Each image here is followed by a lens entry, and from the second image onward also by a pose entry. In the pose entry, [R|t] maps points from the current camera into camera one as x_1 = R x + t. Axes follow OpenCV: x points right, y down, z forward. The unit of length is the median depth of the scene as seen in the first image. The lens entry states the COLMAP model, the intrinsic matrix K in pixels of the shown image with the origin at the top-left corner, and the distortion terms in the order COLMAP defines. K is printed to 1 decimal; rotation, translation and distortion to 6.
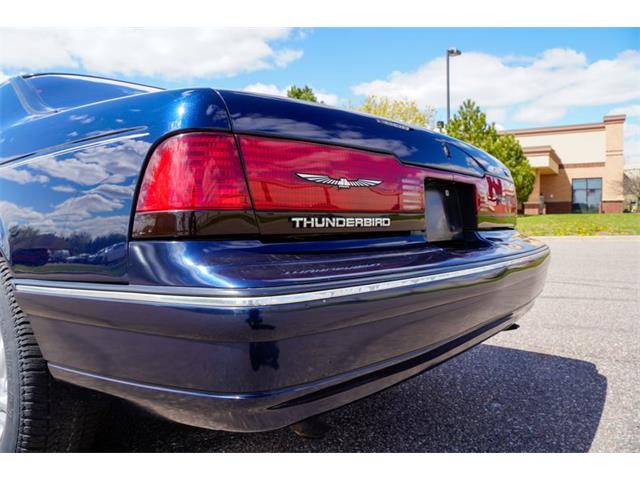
lens RADIAL K [[474.0, 0, 323.5], [0, 474.0, 238.8], [0, 0, 1]] dist [-0.118948, 0.074608]
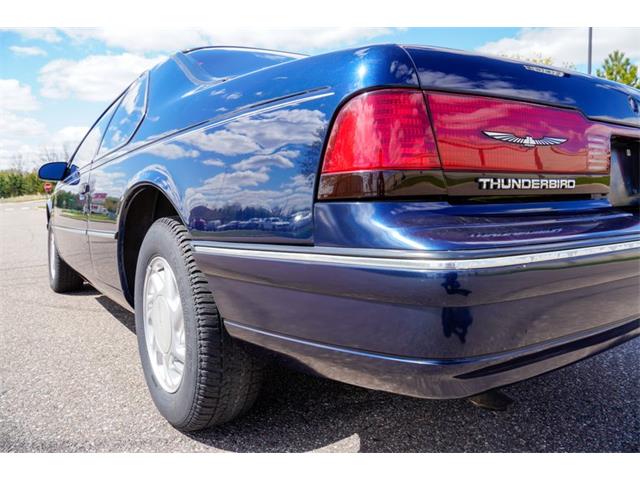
lens RADIAL K [[474.0, 0, 323.5], [0, 474.0, 238.8], [0, 0, 1]] dist [-0.118948, 0.074608]
pose [[0.967318, 0.012385, -0.253264, -0.091130], [0.003862, 0.997971, 0.063553, 0.010773], [0.253538, -0.062454, 0.965307, 0.008283]]
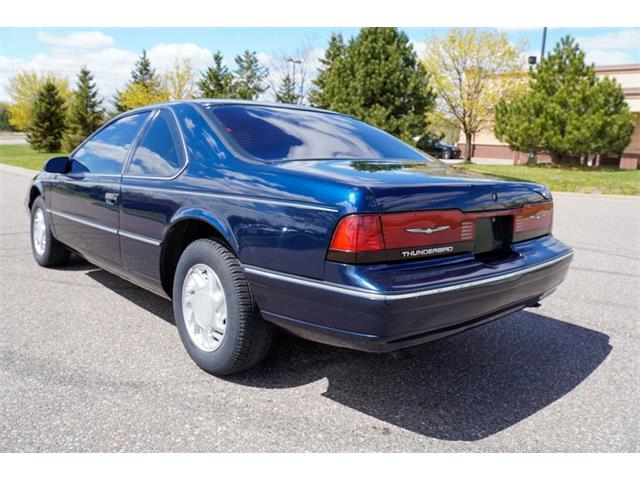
lens RADIAL K [[505.1, 0, 326.8], [0, 505.1, 239.7], [0, 0, 1]] dist [-0.114983, 0.110481]
pose [[0.990068, 0.074289, -0.119355, -0.093147], [-0.057710, 0.988916, 0.136805, -0.263104], [0.128195, -0.128558, 0.983381, -0.811186]]
